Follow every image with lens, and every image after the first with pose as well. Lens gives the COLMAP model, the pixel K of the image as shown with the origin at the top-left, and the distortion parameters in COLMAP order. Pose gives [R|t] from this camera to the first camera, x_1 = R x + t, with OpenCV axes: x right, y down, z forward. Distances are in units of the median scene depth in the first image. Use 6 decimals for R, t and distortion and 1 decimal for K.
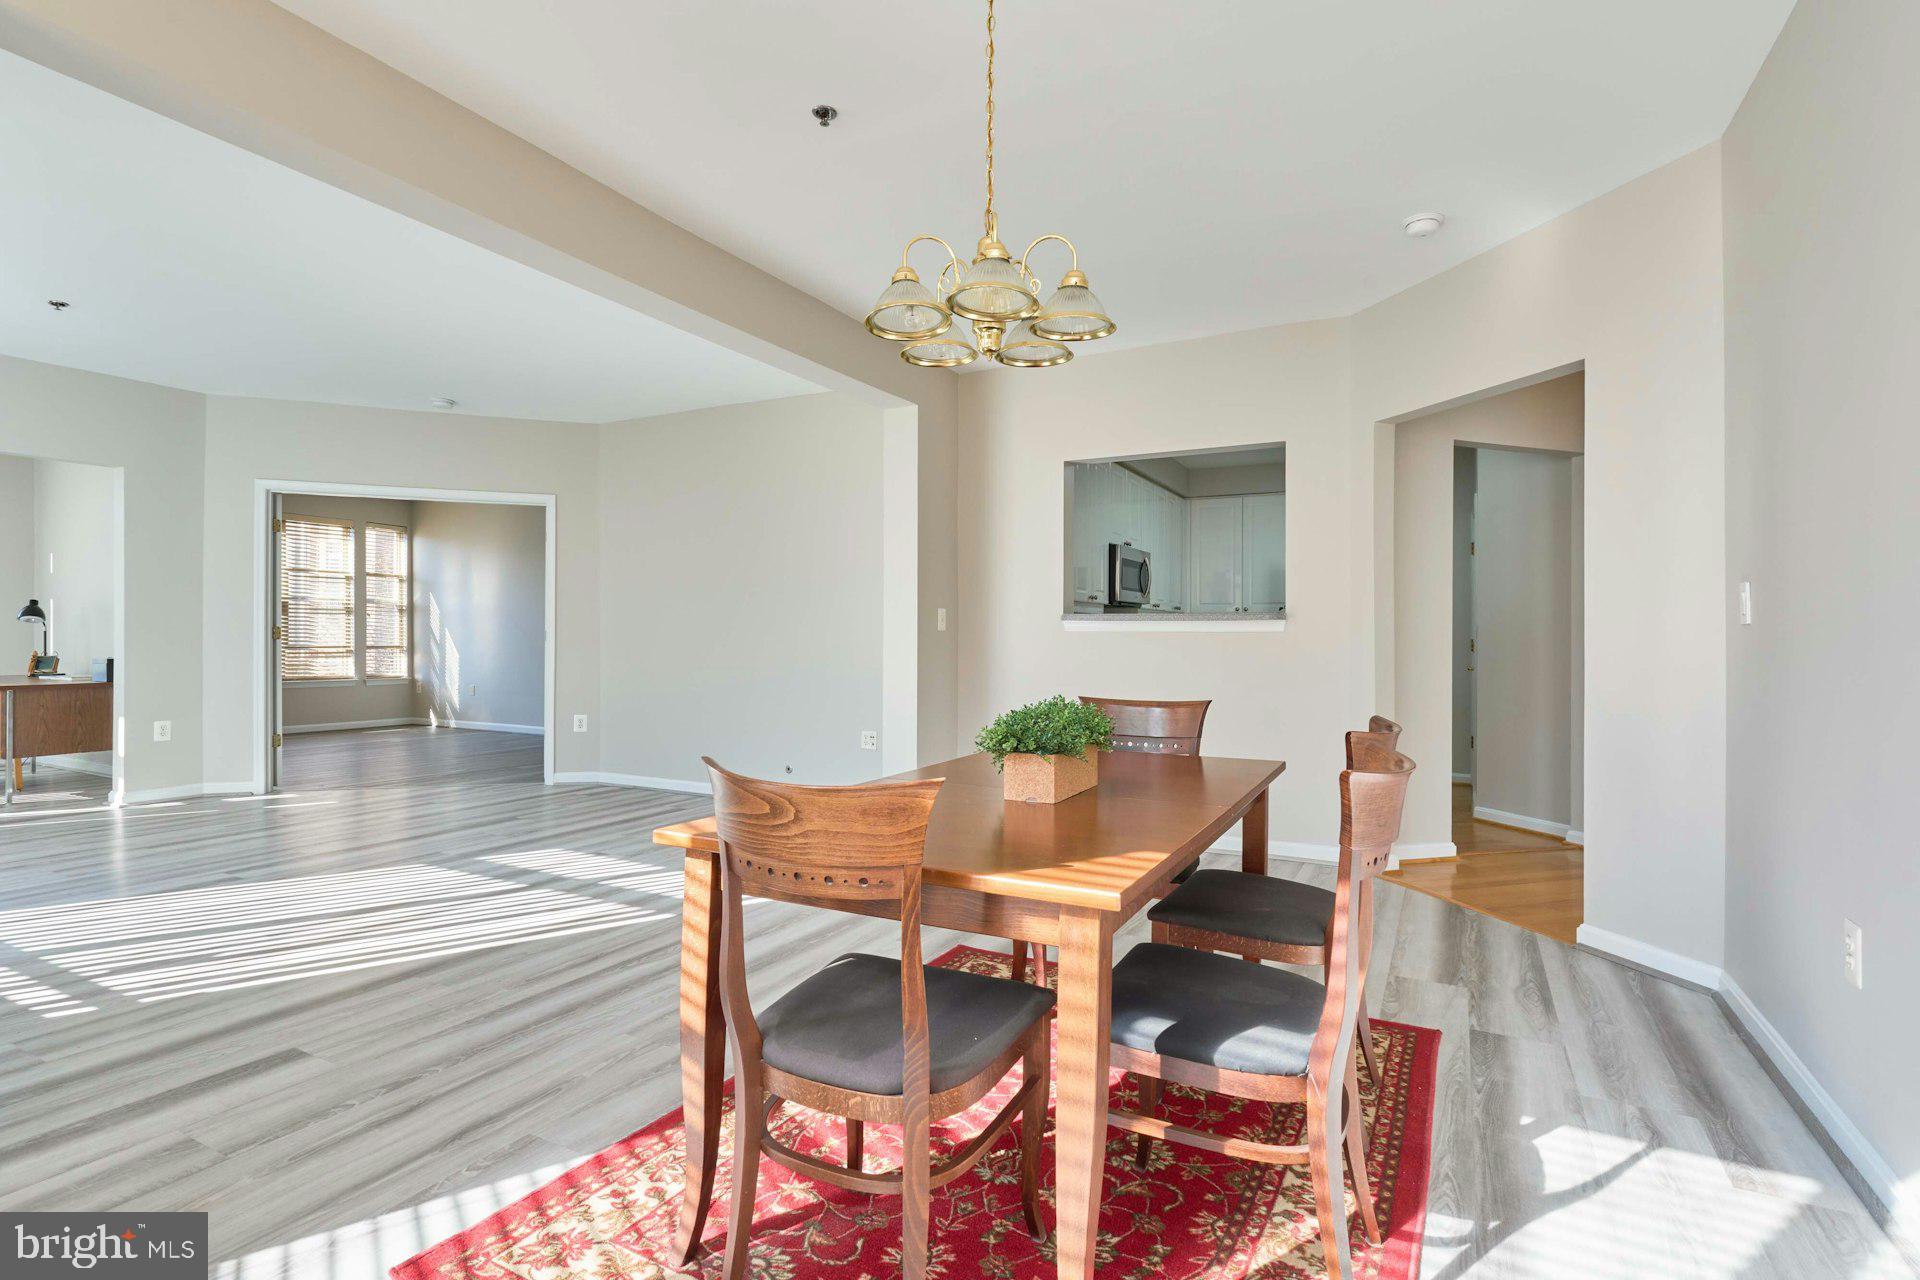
lens RADIAL K [[932.5, 0, 955.6], [0, 932.5, 621.5], [0, 0, 1]] dist [0.003521, 0.001218]
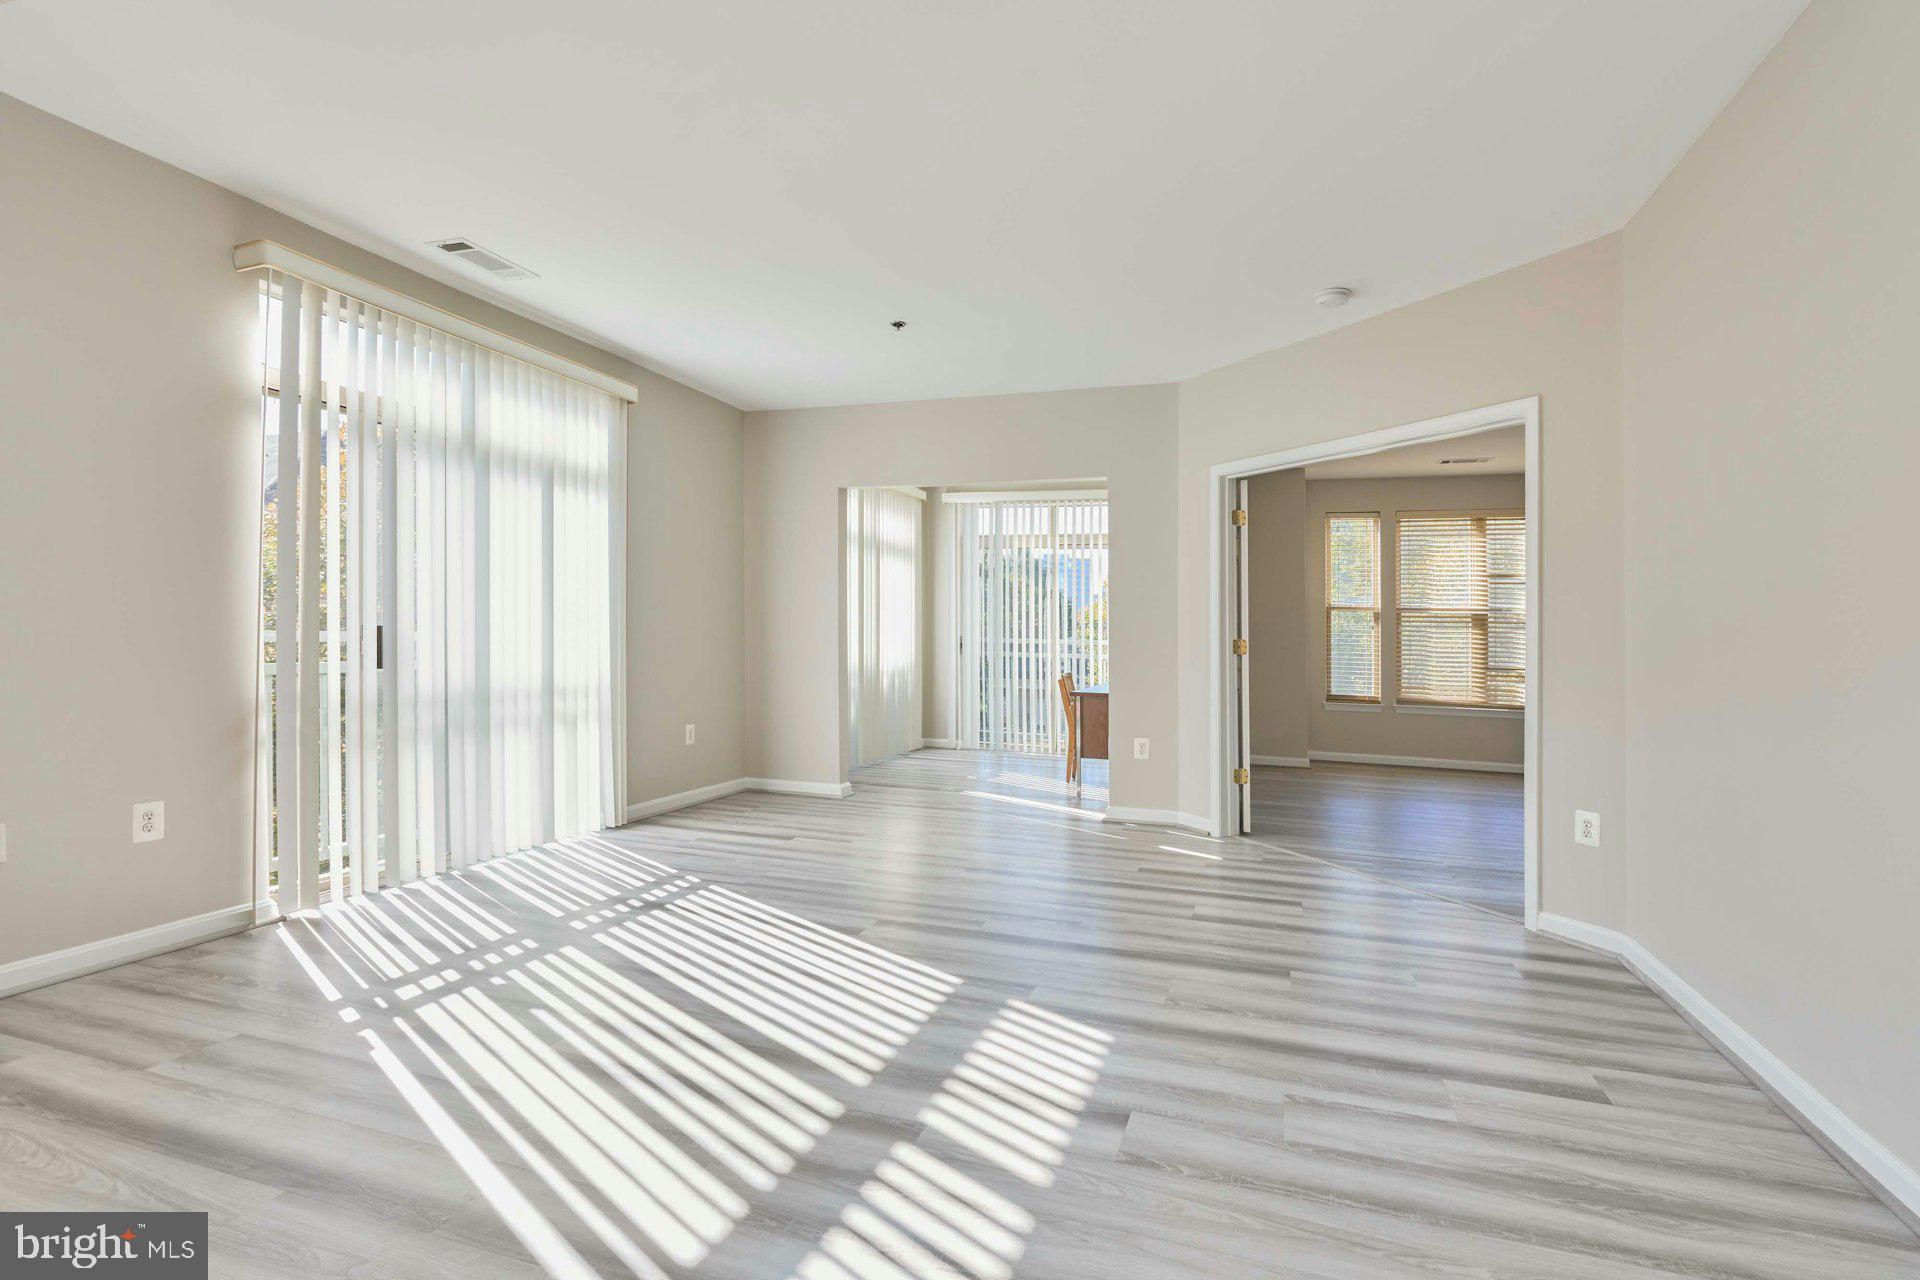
lens RADIAL K [[925.8, 0, 992.6], [0, 925.8, 638.3], [0, 0, 1]] dist [0.002034, -0.000050]
pose [[0.171847, -0.002802, -0.985120, 0.045475], [-0.004538, 0.999983, -0.003636, 0.007984], [0.985113, 0.005095, 0.171831, 0.604149]]
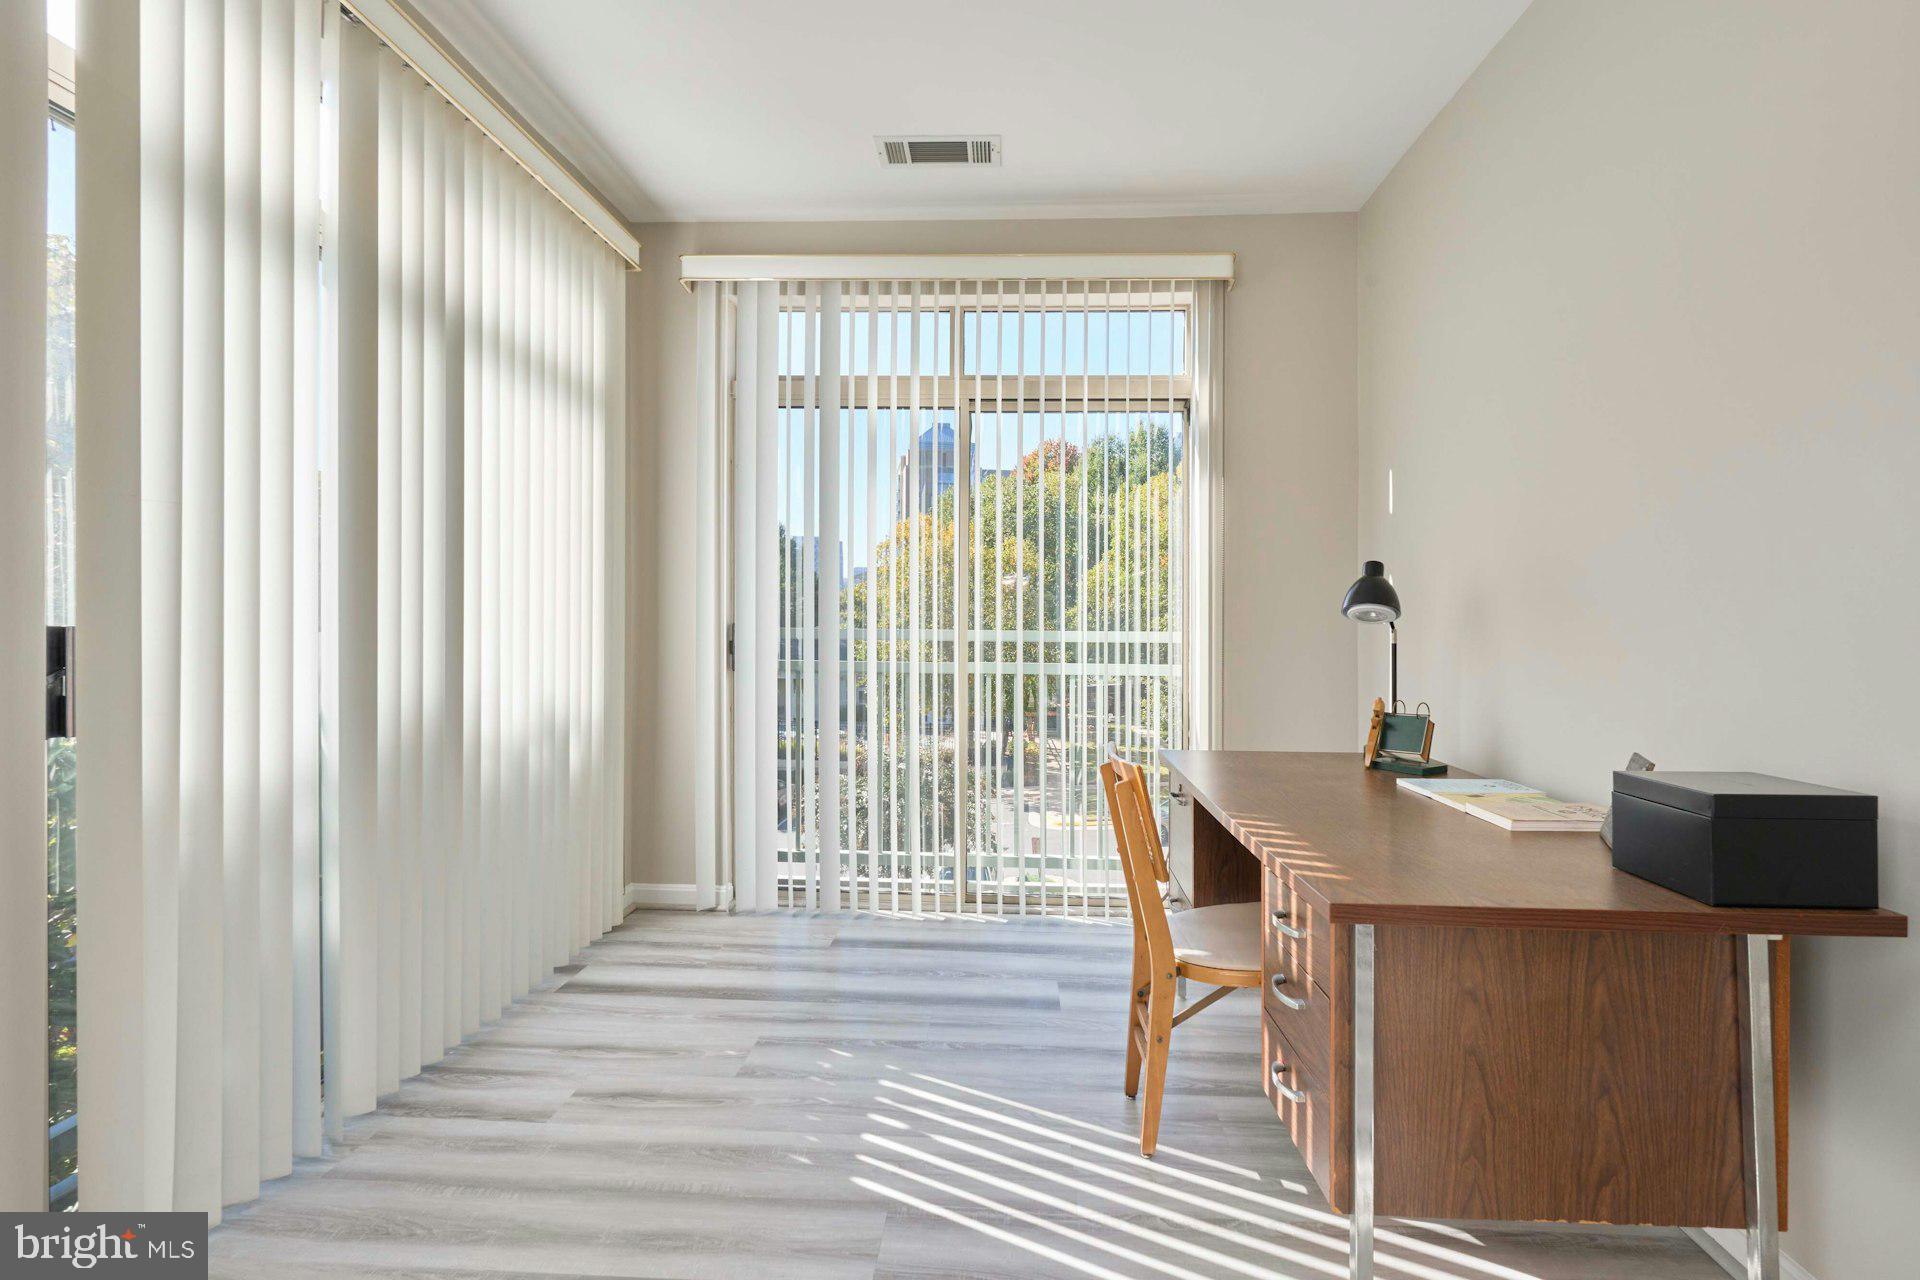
lens RADIAL K [[864.0, 0, 1002.7], [0, 864.0, 612.0], [0, 0, 1]] dist [0.000298, 0.000003]
pose [[0.443006, -0.014729, -0.896397, -0.729969], [-0.001243, 0.999854, -0.017042, 0.003133], [0.896518, 0.008664, 0.442923, 0.703837]]
